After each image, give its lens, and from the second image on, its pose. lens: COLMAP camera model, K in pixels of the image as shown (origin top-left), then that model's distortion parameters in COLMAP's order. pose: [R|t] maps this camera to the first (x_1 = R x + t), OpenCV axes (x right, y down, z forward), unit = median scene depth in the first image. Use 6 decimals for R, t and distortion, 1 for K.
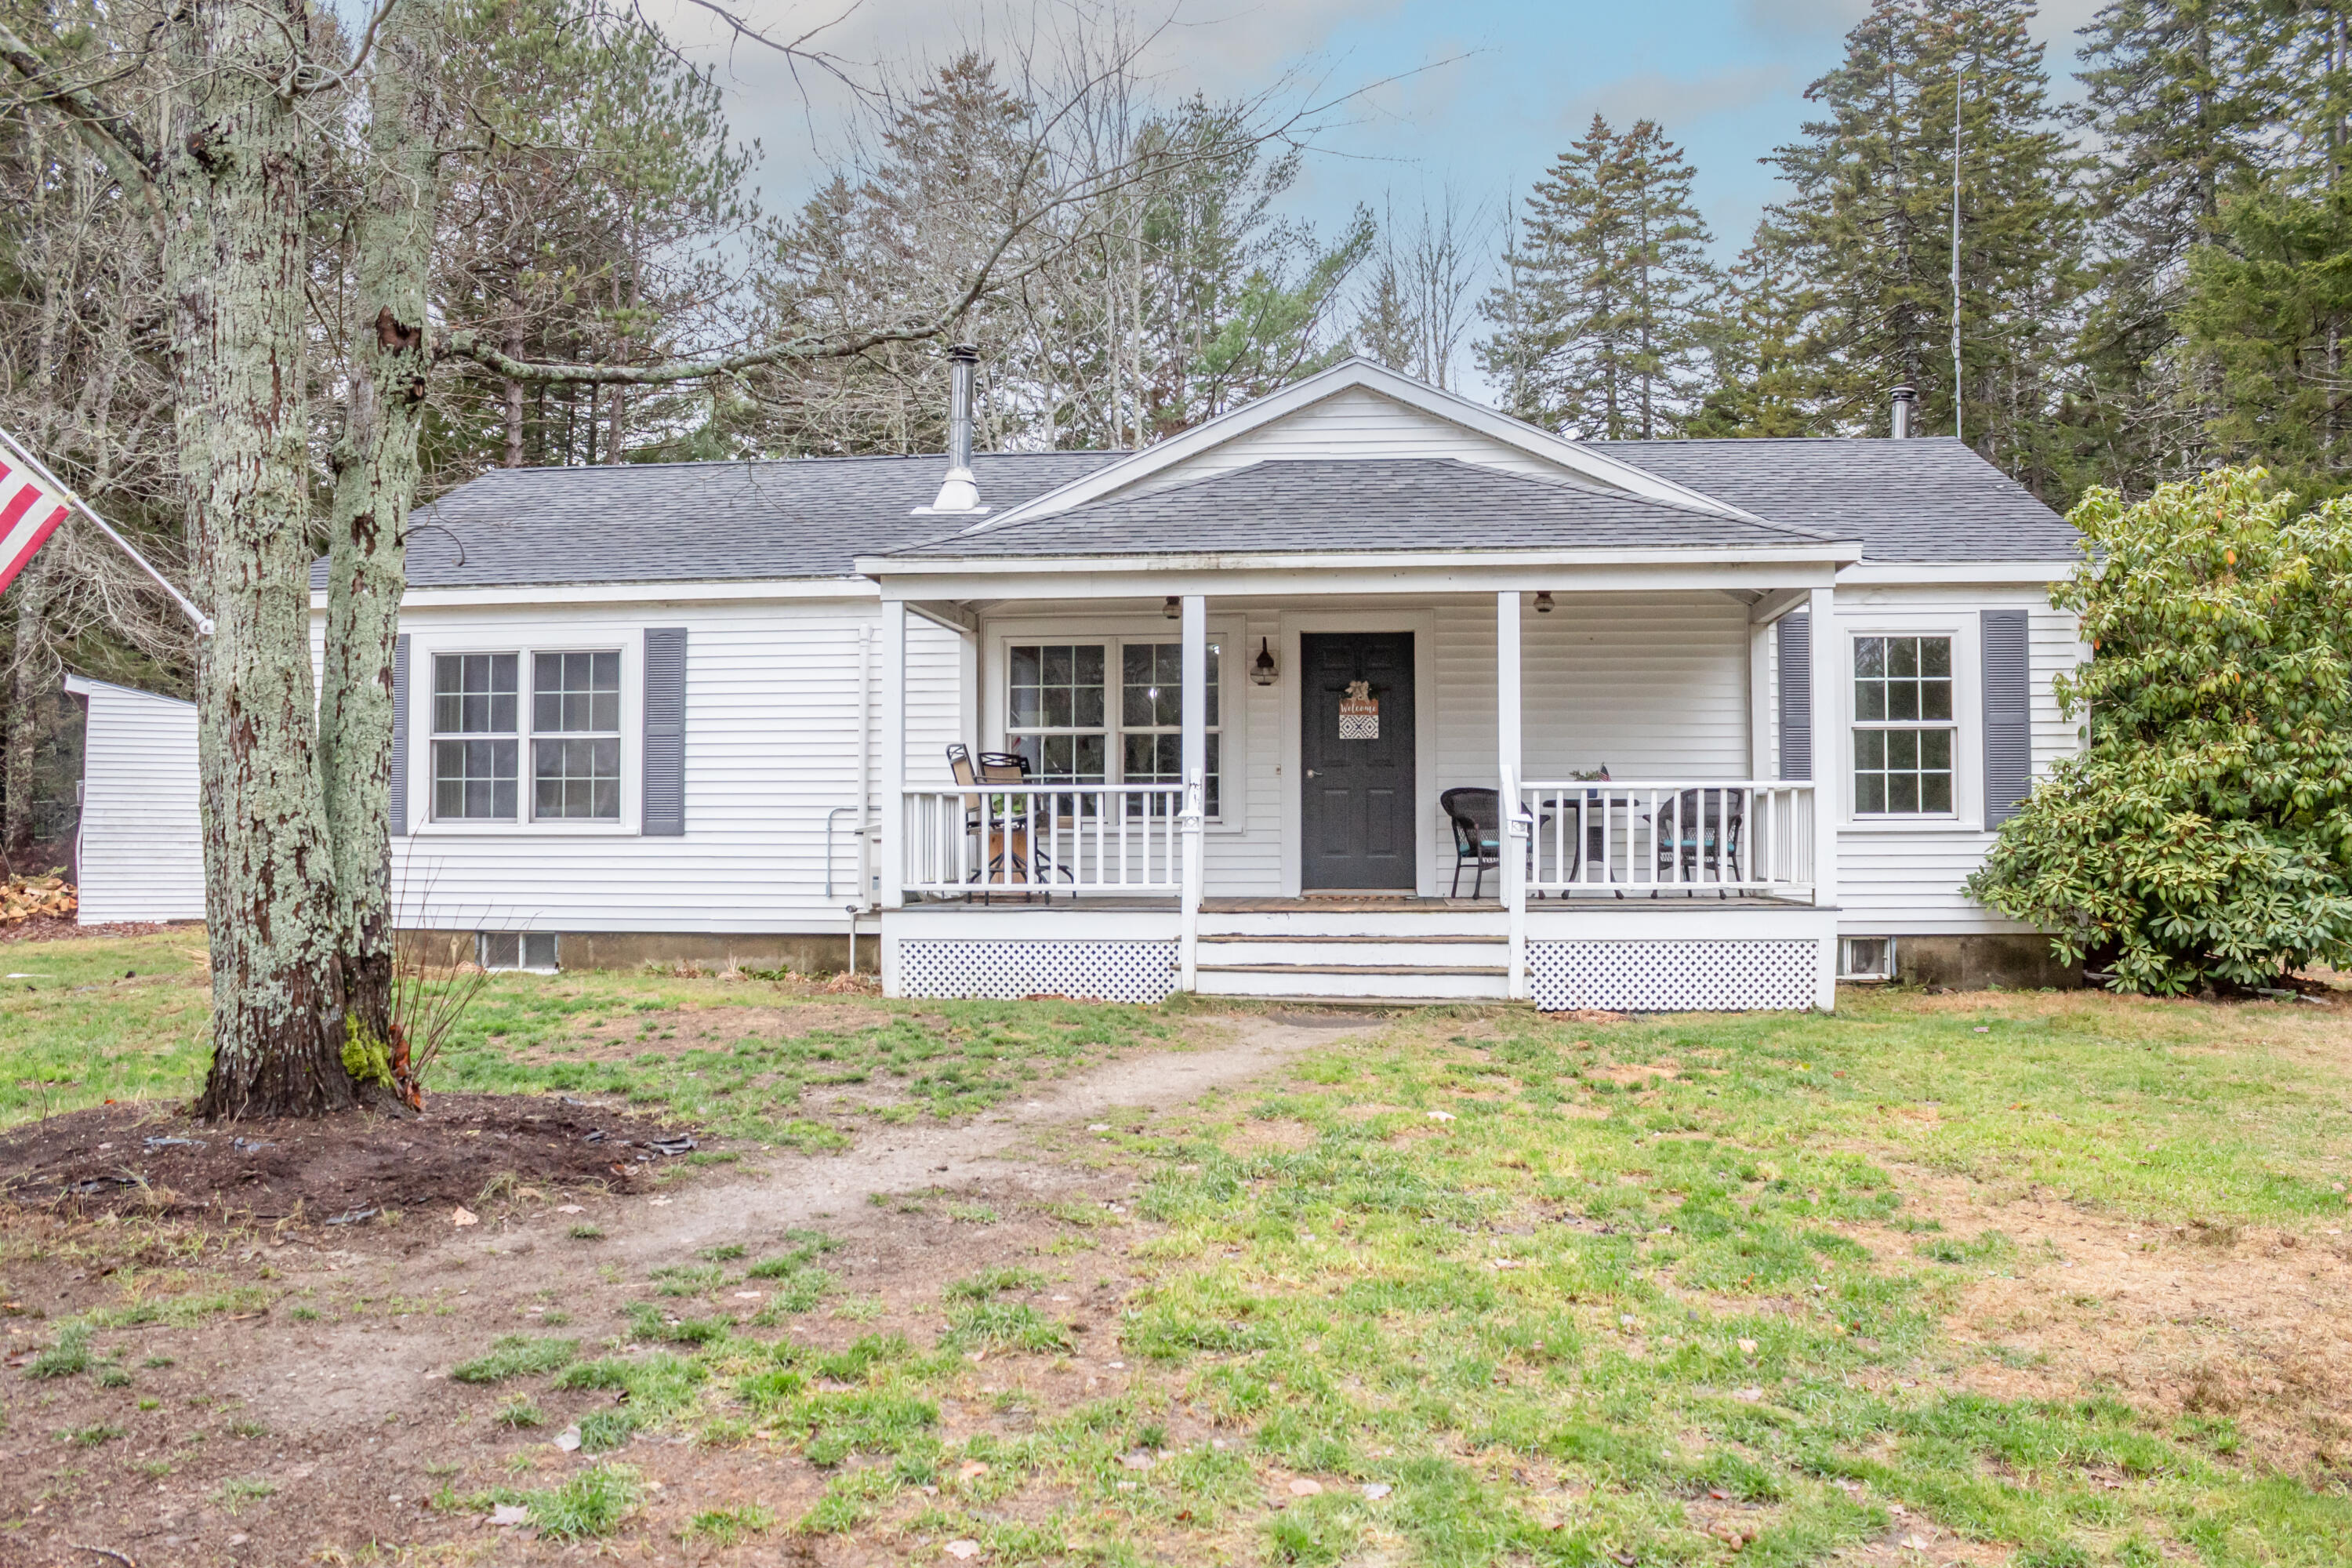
lens RADIAL K [[1960.6, 0, 1176.0], [0, 1960.6, 784.0], [0, 0, 1]] dist [-0.170444, 0.146962]
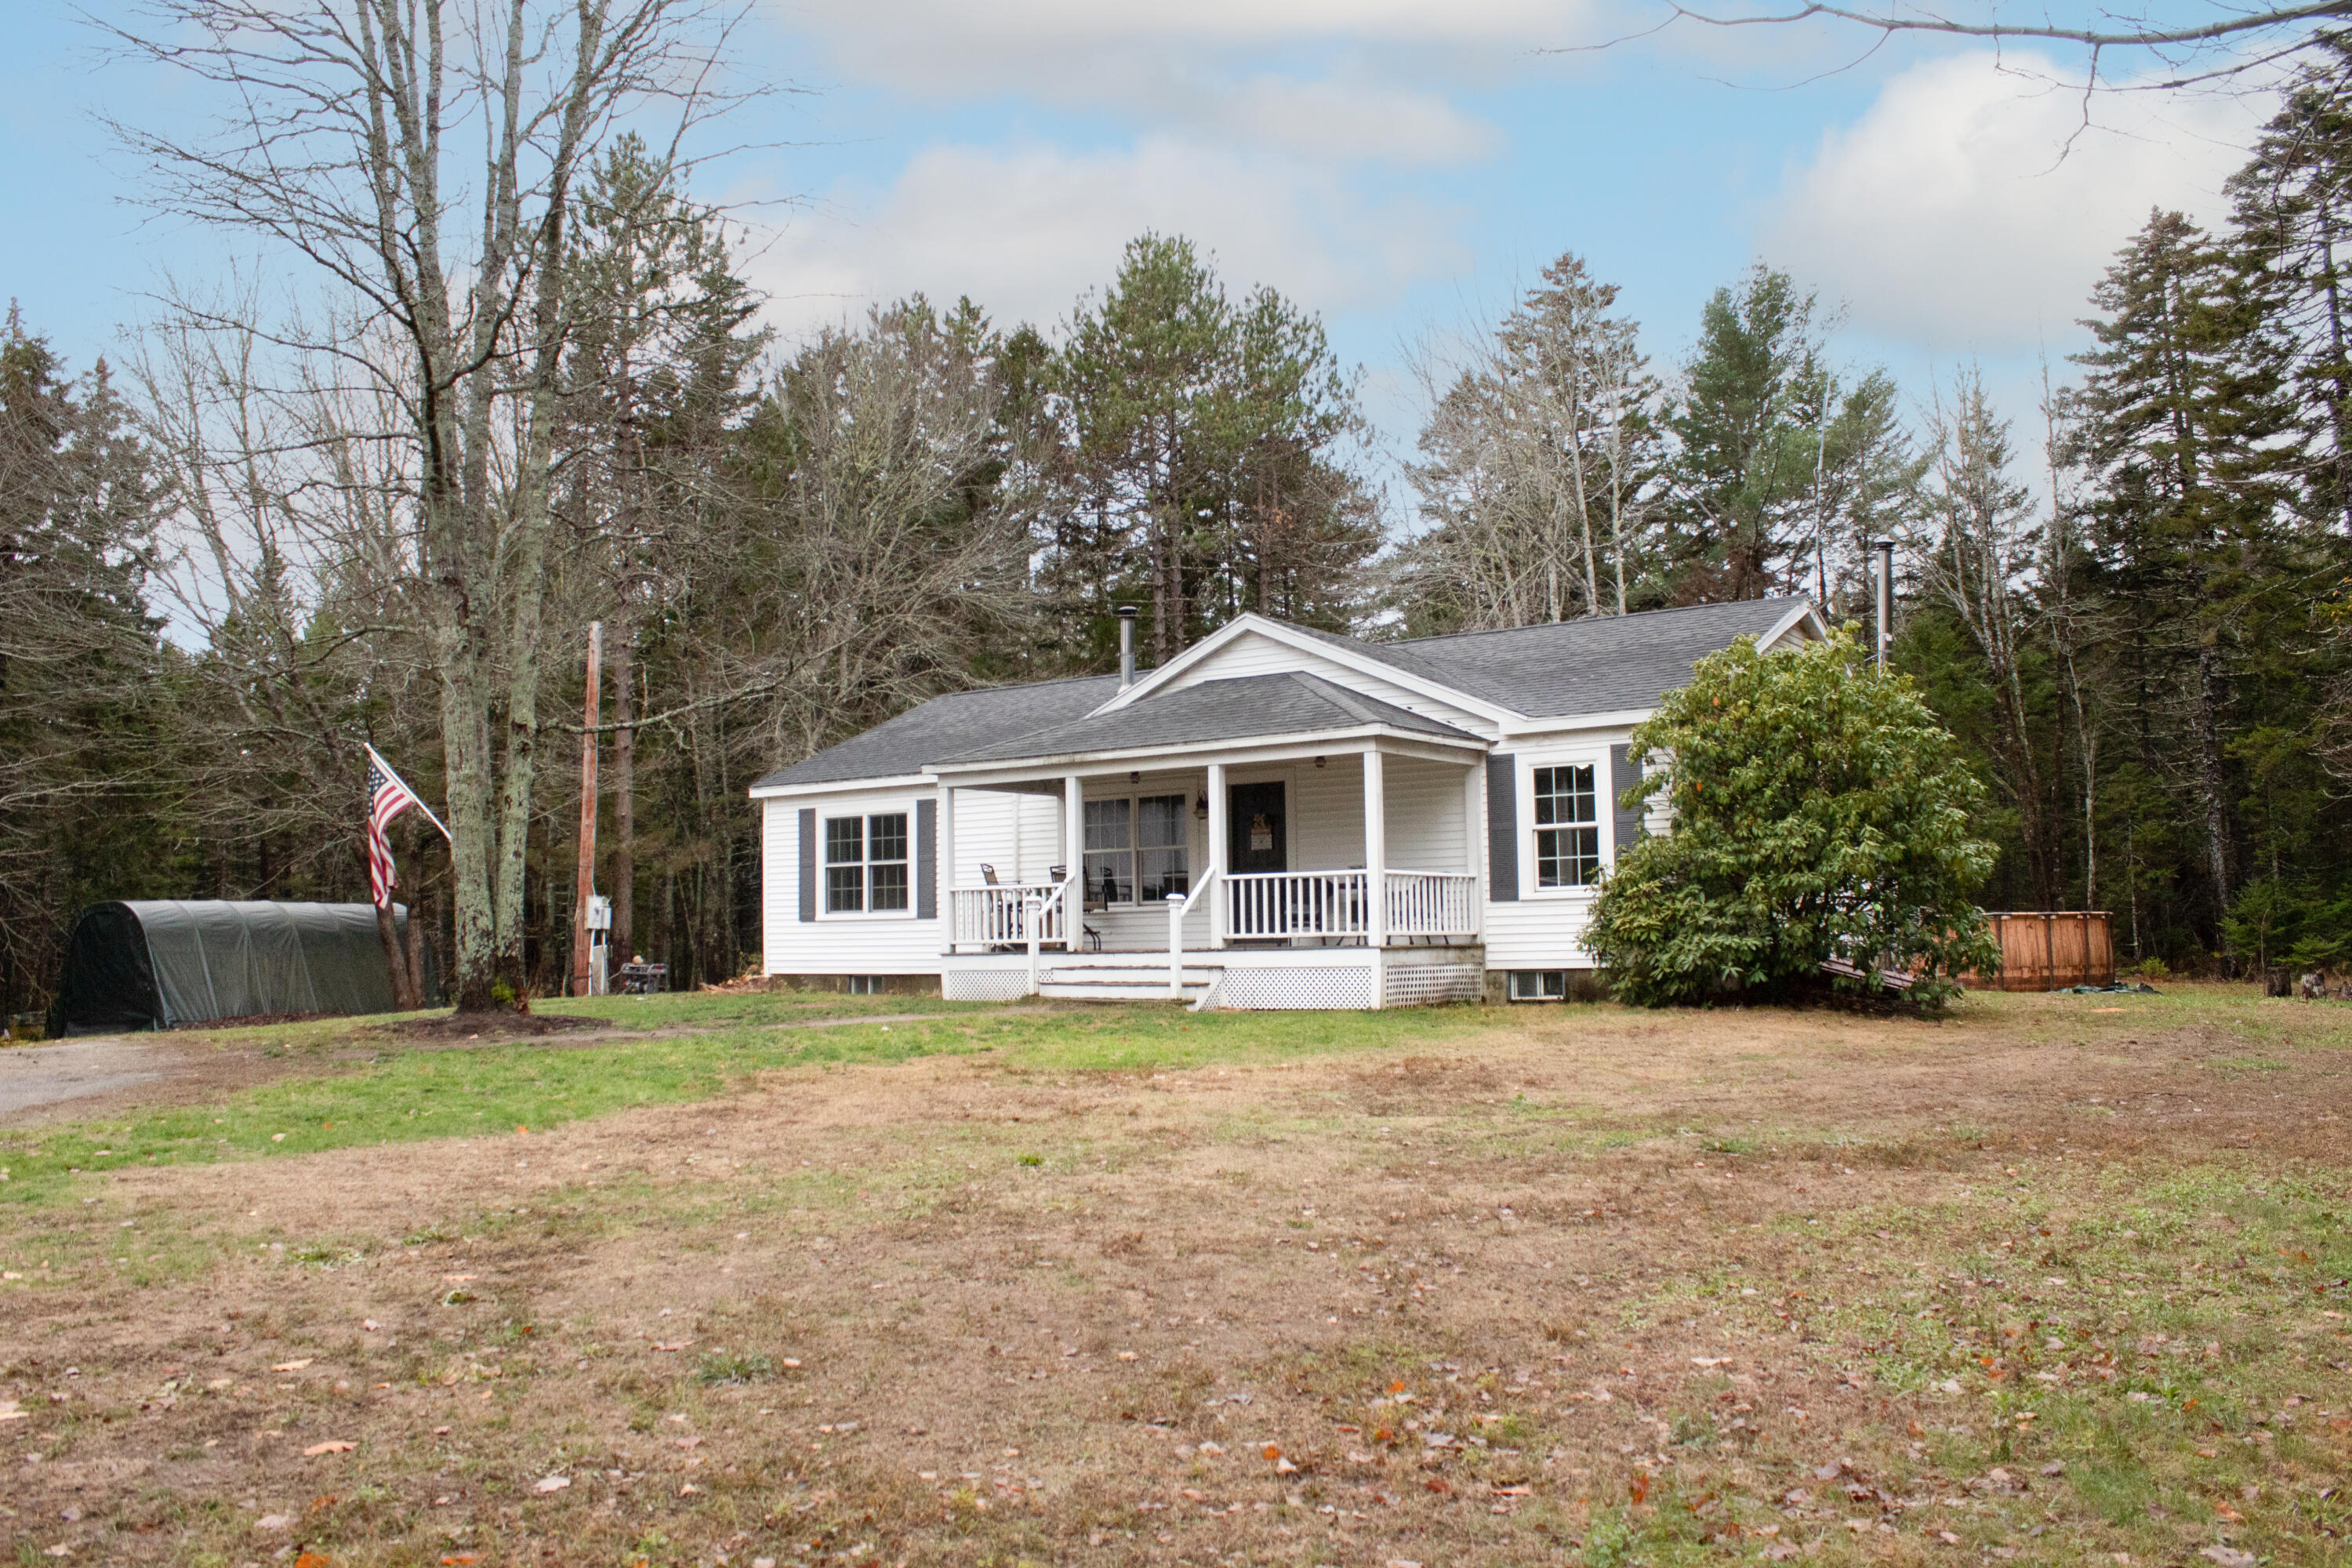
lens RADIAL K [[1960.6, 0, 1176.0], [0, 1960.6, 784.0], [0, 0, 1]] dist [-0.170444, 0.146962]
pose [[0.866979, -0.053819, -0.495431, 0.807954], [0.029445, 0.997947, -0.056881, 0.012546], [0.497475, 0.034727, 0.866783, -0.418410]]
